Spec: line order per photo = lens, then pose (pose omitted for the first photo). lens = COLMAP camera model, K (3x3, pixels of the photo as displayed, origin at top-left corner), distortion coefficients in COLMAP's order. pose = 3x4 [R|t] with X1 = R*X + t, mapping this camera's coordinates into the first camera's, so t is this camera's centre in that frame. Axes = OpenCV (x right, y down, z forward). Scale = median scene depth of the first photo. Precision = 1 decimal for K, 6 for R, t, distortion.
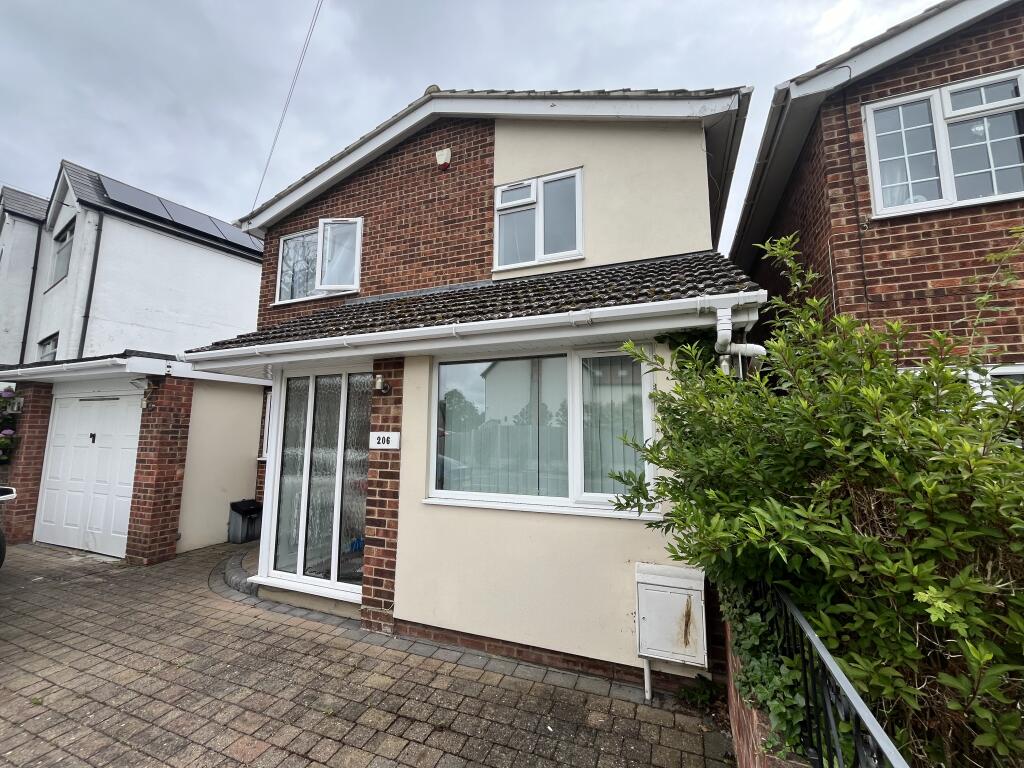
lens RADIAL K [[415.1, 0, 509.8], [0, 415.1, 385.3], [0, 0, 1]] dist [-0.003316, 0.000279]
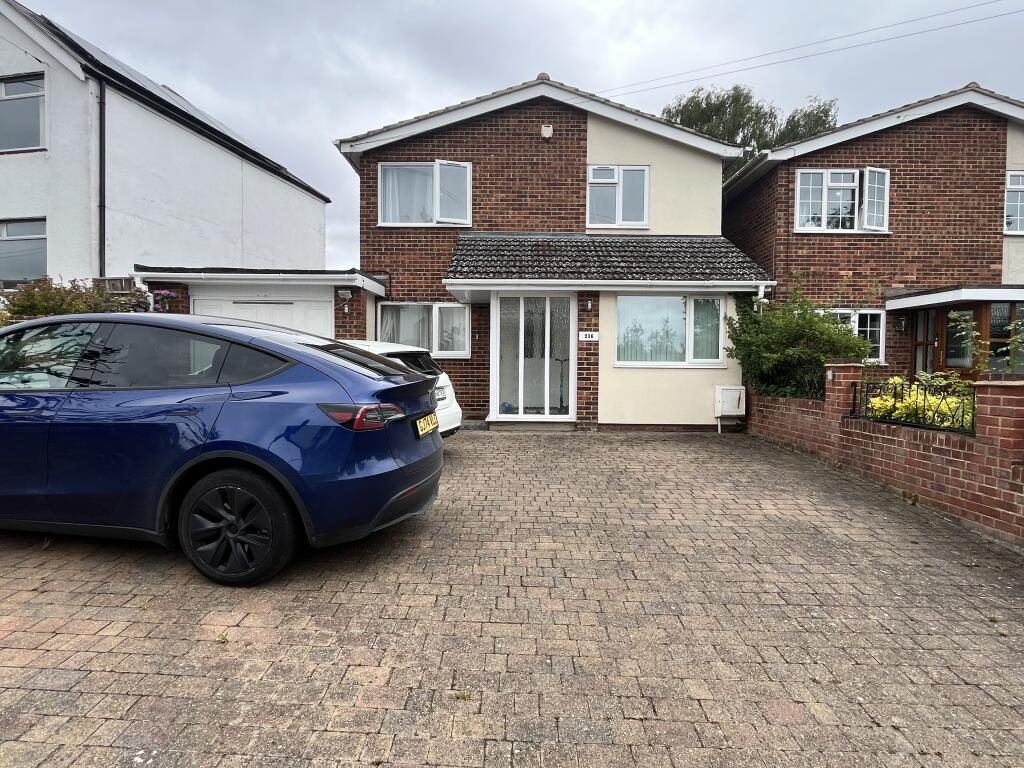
lens RADIAL K [[547.9, 0, 513.6], [0, 547.9, 383.4], [0, 0, 1]] dist [0.001496, -0.001632]
pose [[0.931021, -0.009865, 0.364833, -0.976819], [-0.047782, 0.987736, 0.148642, -0.005278], [-0.361825, -0.155821, 0.919131, -0.761044]]
